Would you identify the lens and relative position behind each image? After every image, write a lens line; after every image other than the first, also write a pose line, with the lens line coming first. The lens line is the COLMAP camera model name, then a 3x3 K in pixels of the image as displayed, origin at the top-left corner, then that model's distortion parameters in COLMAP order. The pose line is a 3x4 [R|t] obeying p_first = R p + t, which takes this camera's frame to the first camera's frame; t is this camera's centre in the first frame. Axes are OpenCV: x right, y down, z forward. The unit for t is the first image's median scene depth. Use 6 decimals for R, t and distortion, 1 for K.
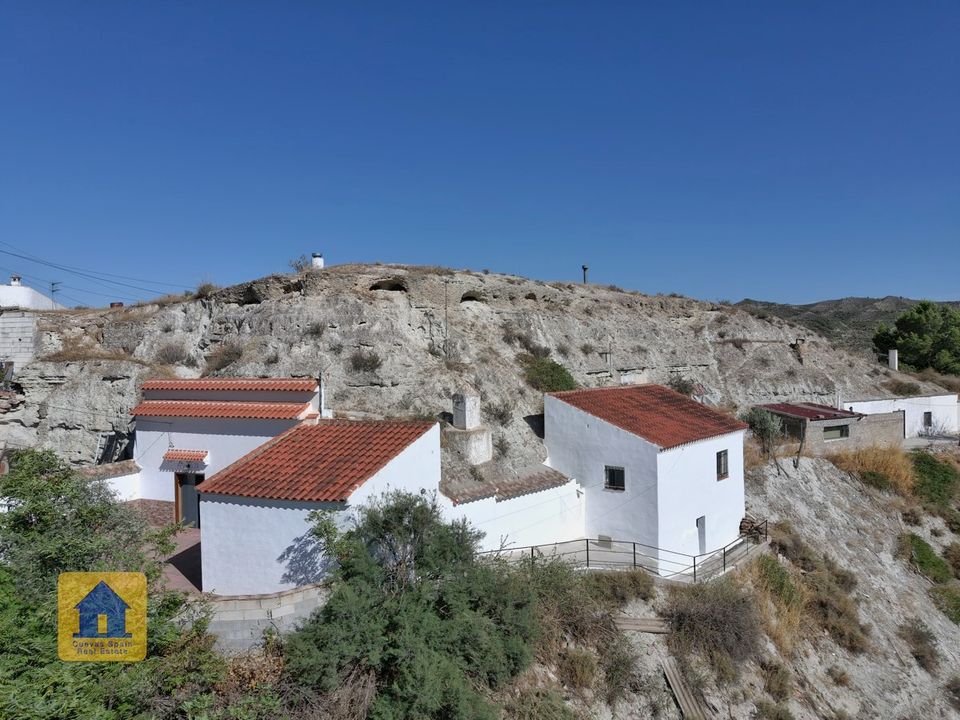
lens RADIAL K [[718.7, 0, 481.6], [0, 718.7, 379.4], [0, 0, 1]] dist [0.085286, -0.132676]
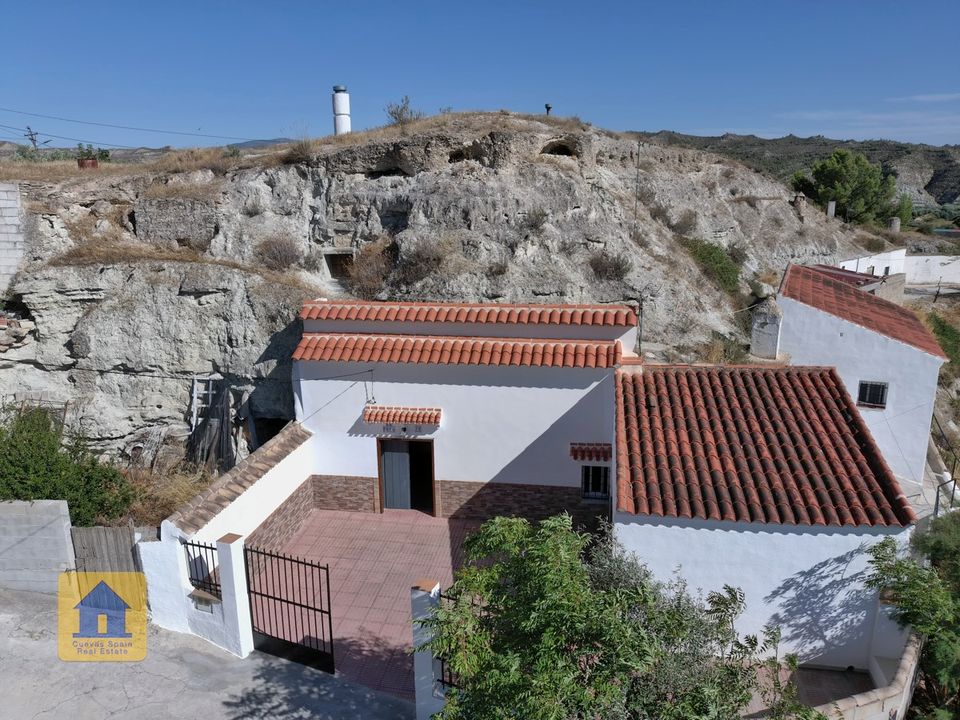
lens RADIAL K [[718.7, 0, 481.6], [0, 718.7, 379.4], [0, 0, 1]] dist [0.085286, -0.132676]
pose [[0.957784, -0.071659, 0.278415, -0.440110], [0.006661, 0.973708, 0.227701, -0.071455], [-0.287412, -0.216234, 0.933079, 0.289532]]
